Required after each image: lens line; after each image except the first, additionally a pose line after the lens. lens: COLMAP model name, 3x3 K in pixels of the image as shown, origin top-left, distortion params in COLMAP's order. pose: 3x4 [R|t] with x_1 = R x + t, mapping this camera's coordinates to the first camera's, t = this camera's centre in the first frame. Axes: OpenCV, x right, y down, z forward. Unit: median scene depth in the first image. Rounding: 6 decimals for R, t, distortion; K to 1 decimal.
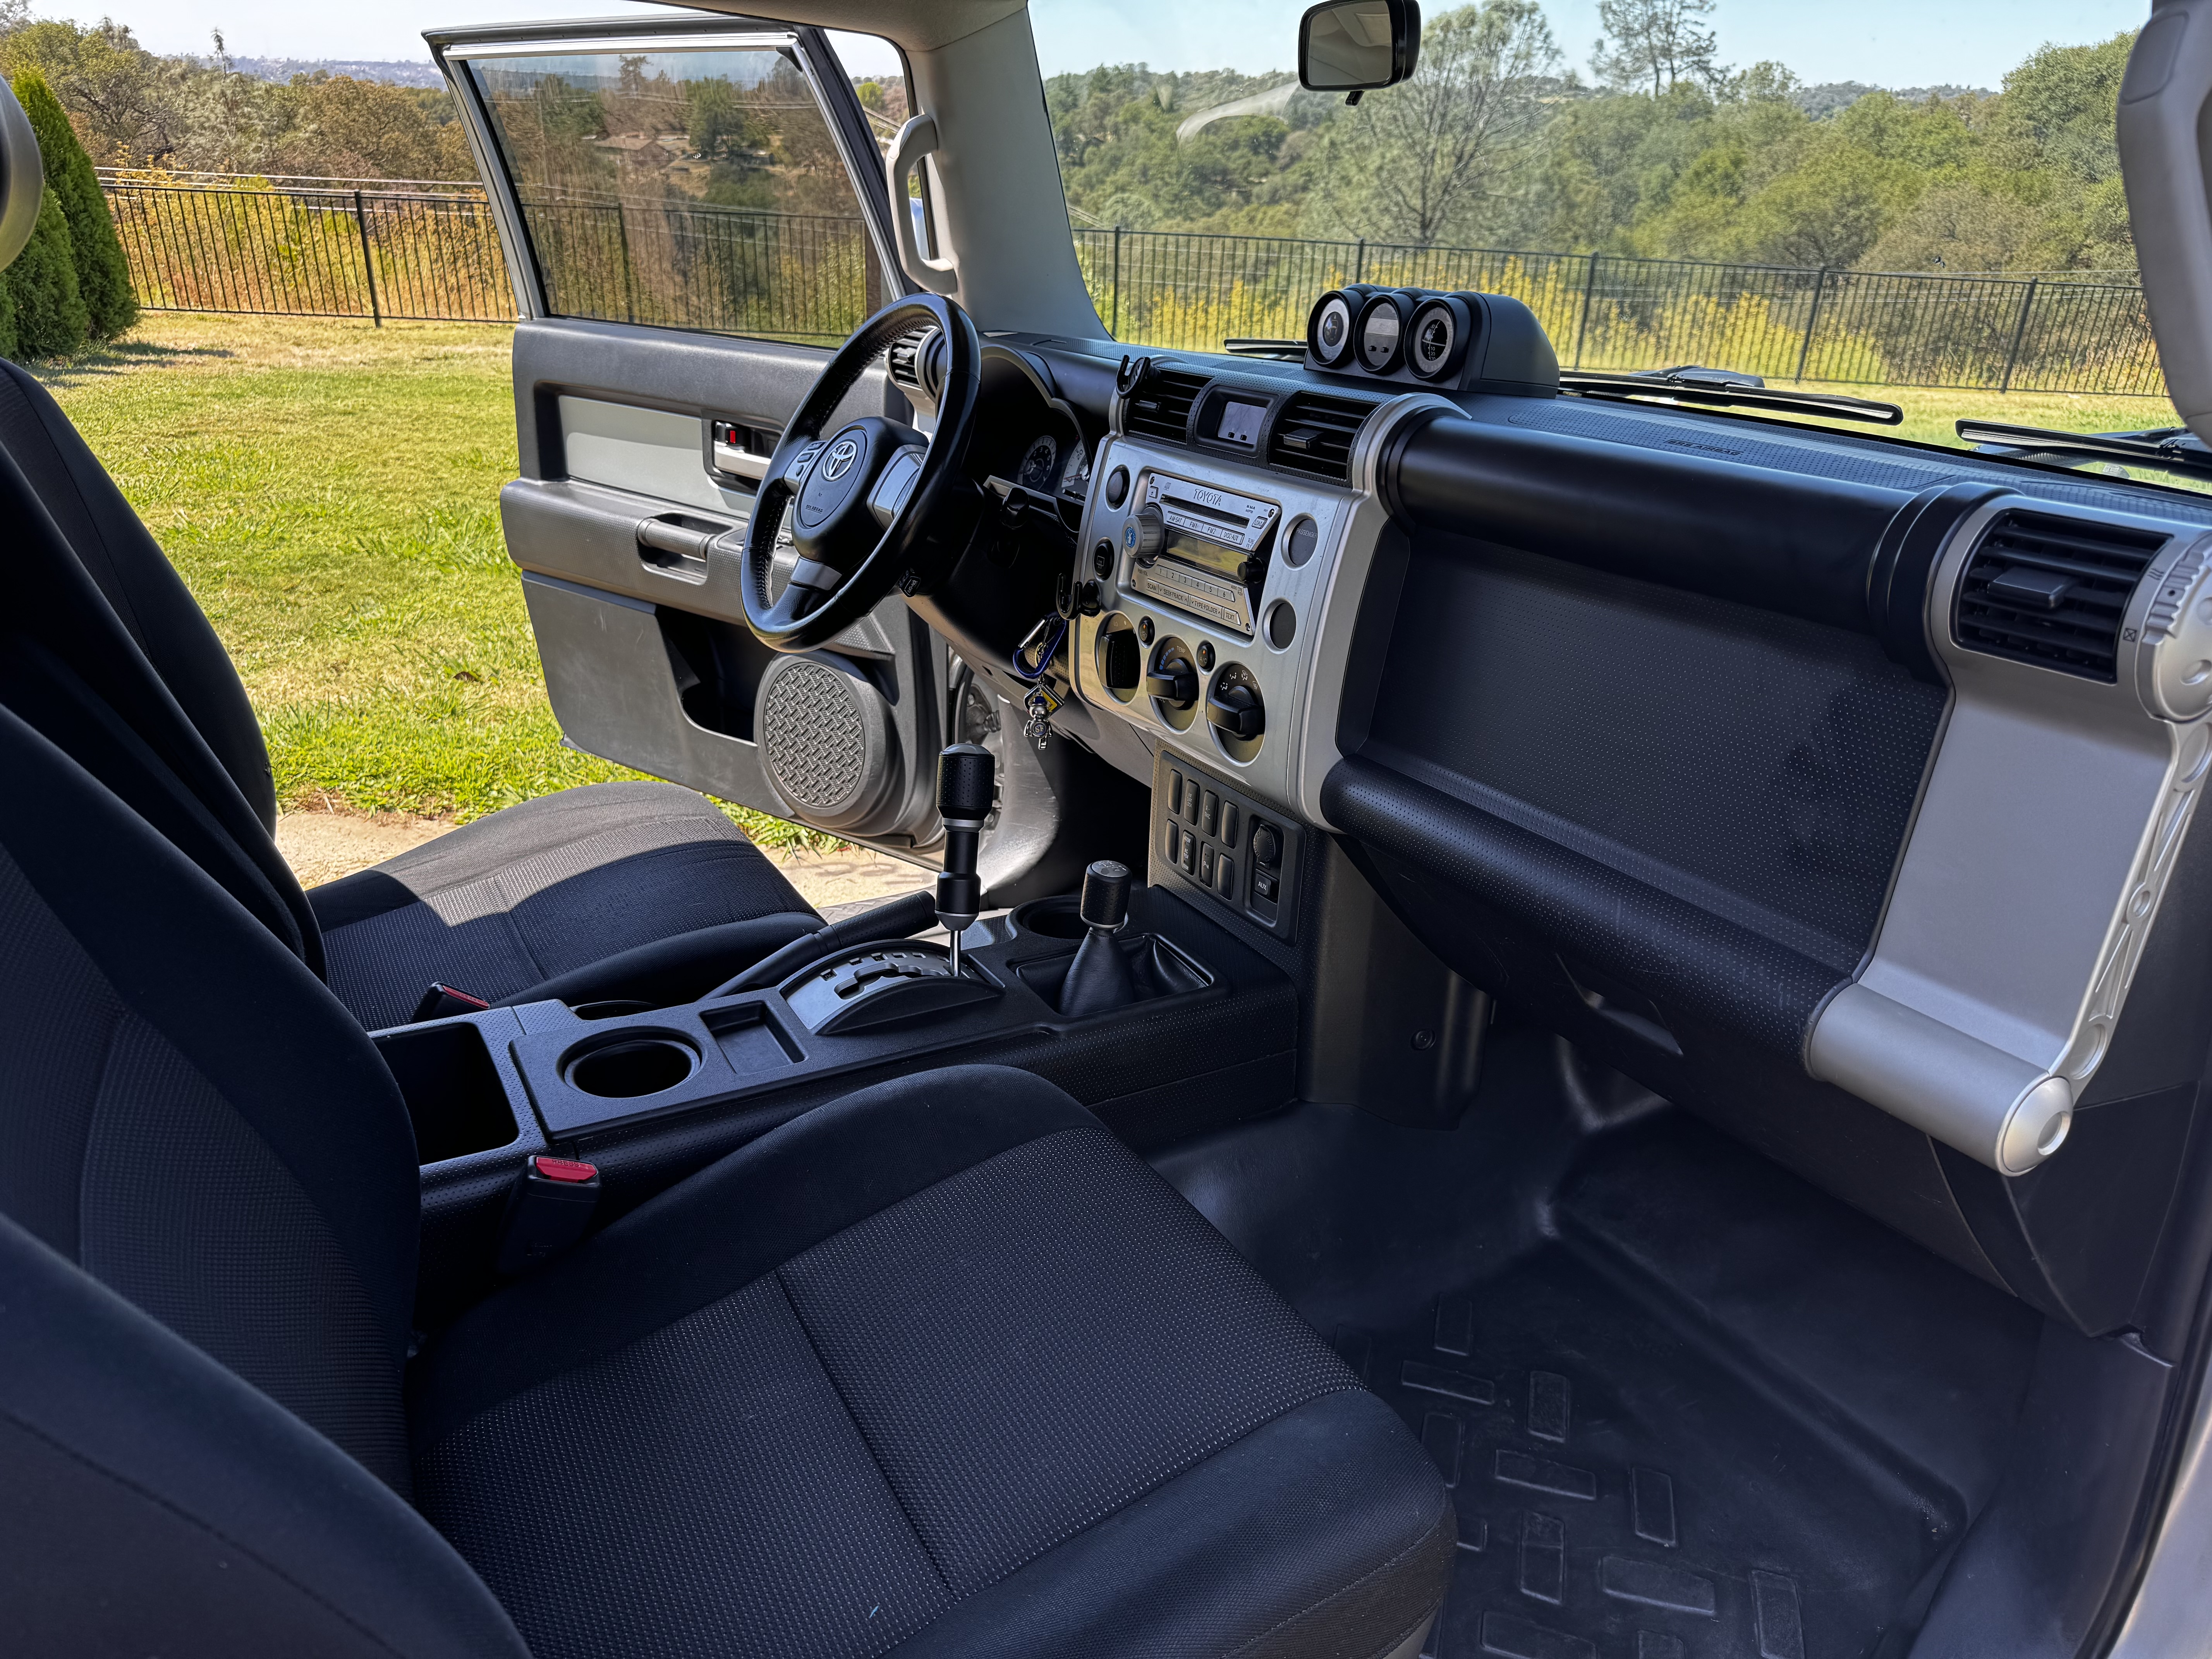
lens RADIAL K [[1591.0, 0, 1127.8], [0, 1591.0, 831.2], [0, 0, 1]] dist [-0.004693, 0.001313]
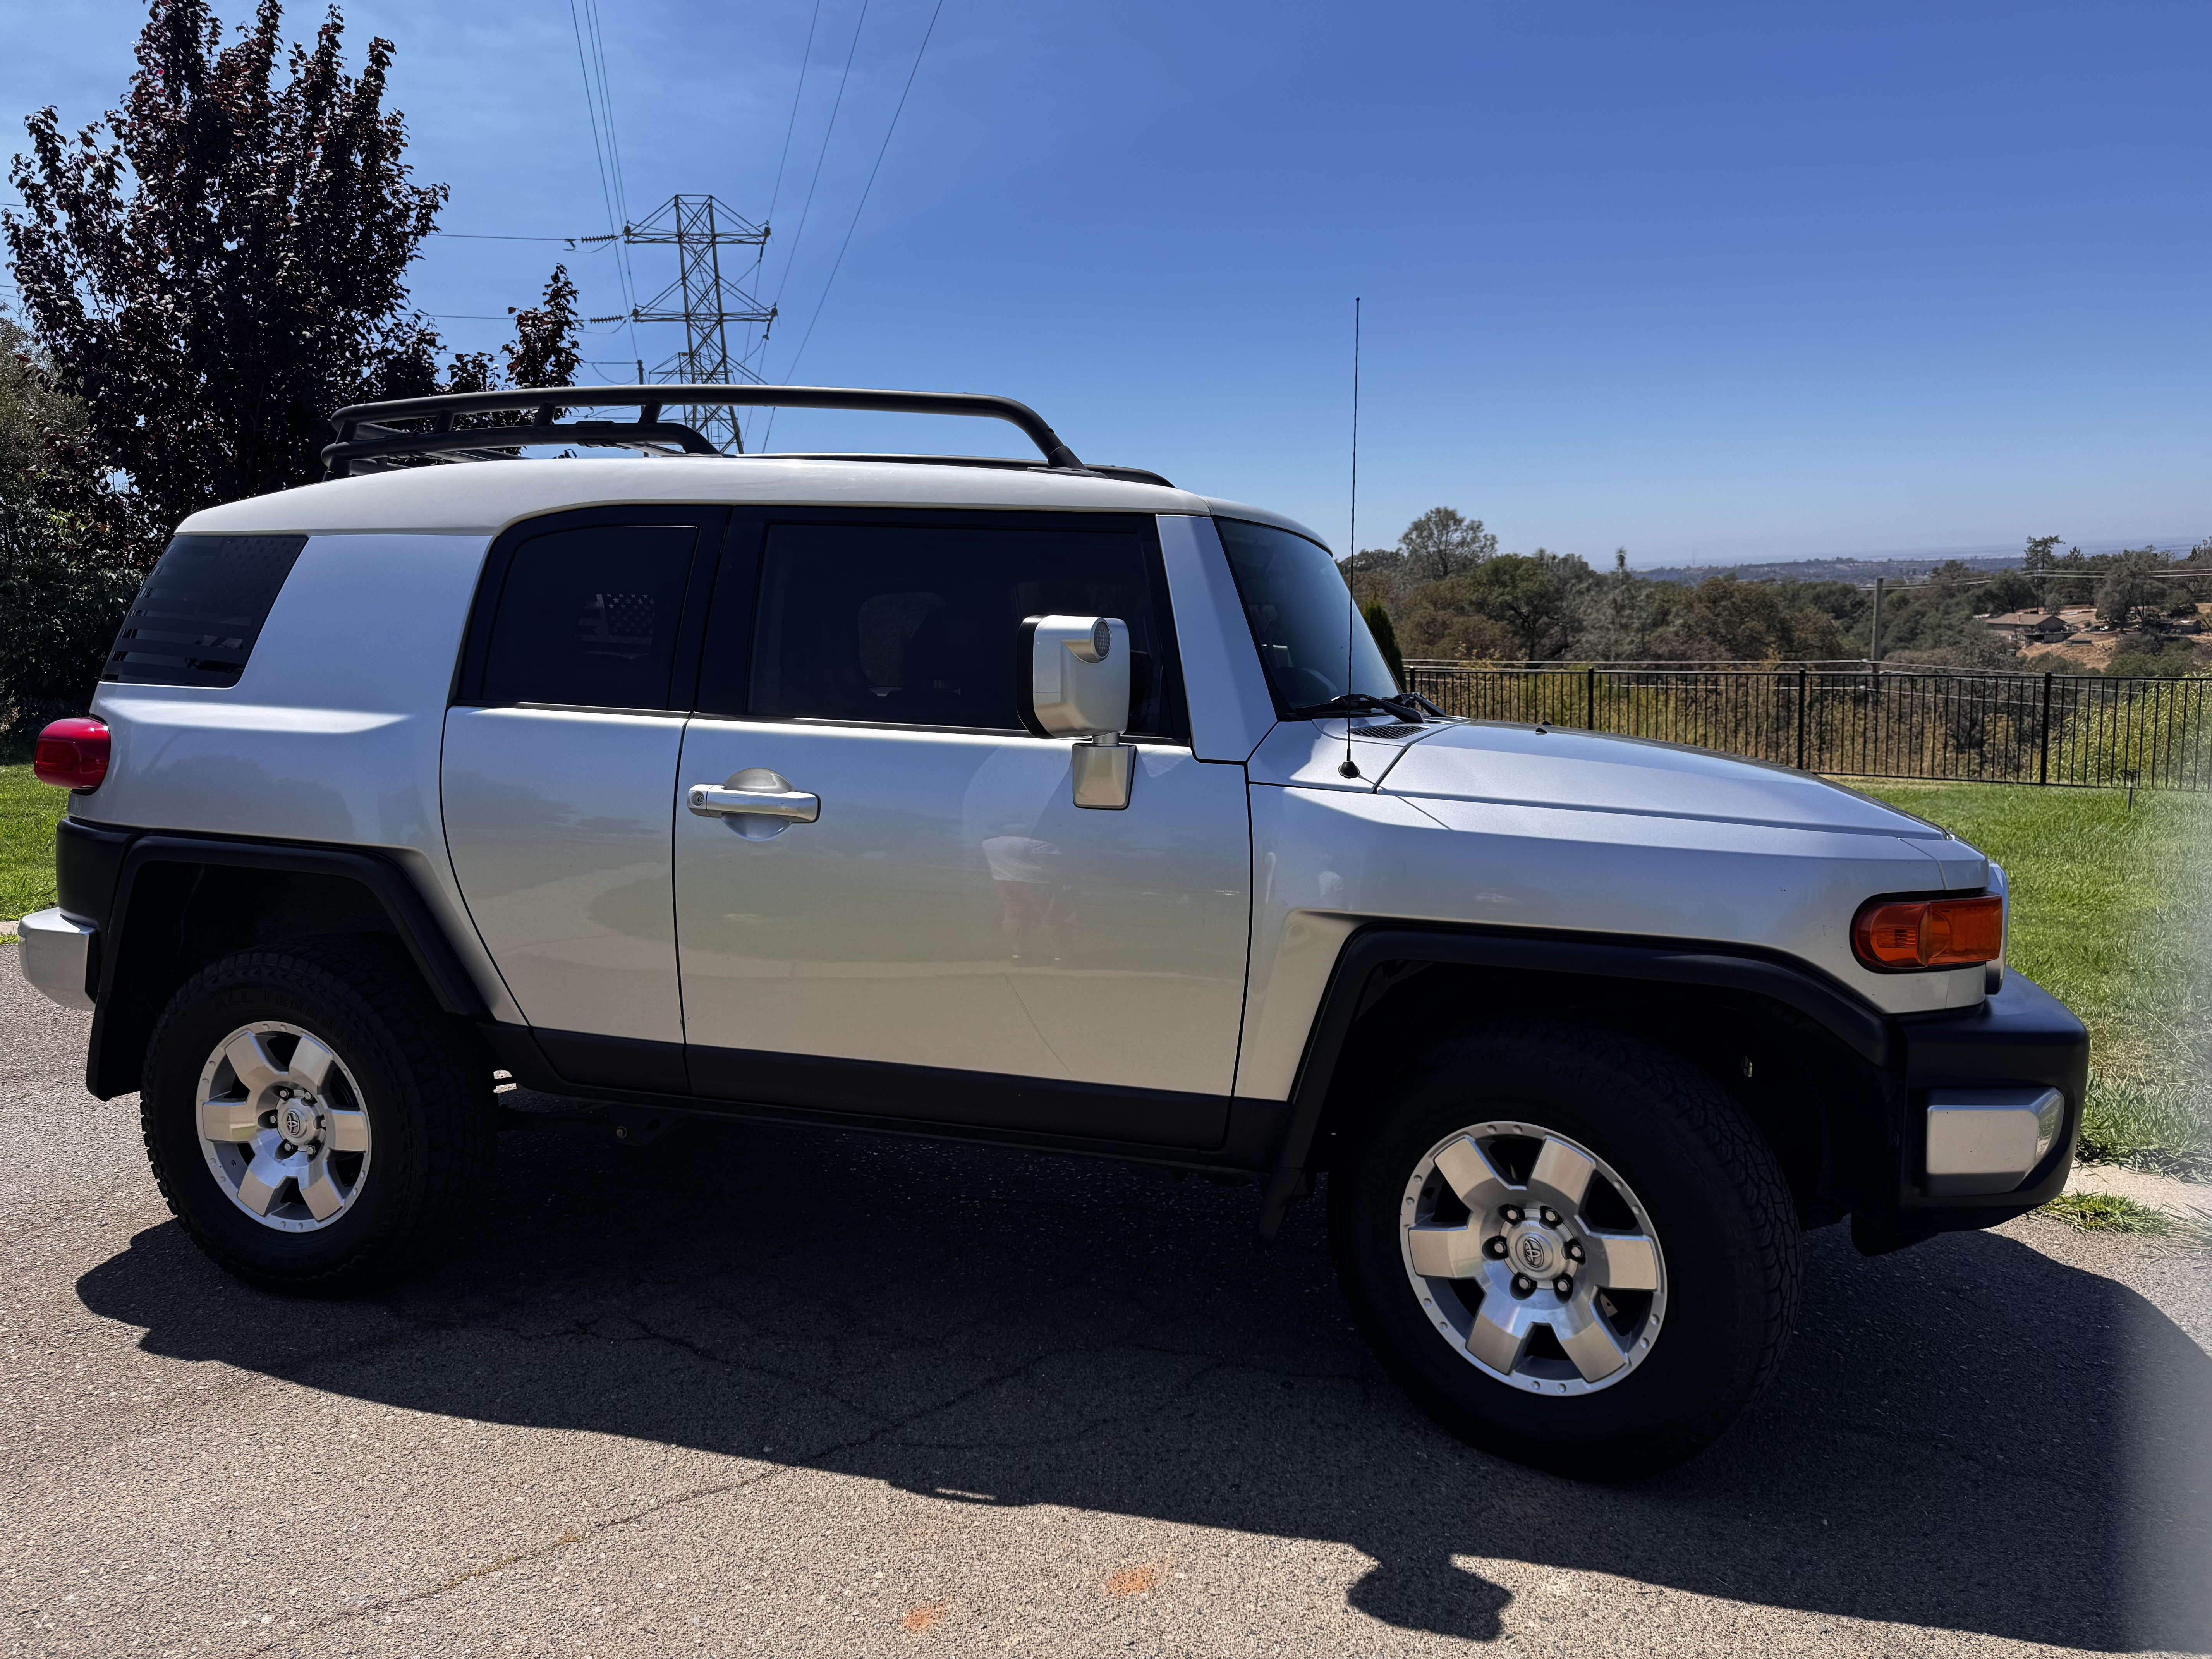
lens RADIAL K [[1569.5, 0, 1106.0], [0, 1569.5, 829.5], [0, 0, 1]] dist [0.091937, -0.142743]
pose [[0.692108, 0.040590, -0.720652, 1.627009], [-0.241347, 0.953964, -0.178056, 0.413625], [0.680249, 0.297161, 0.670043, -0.808572]]
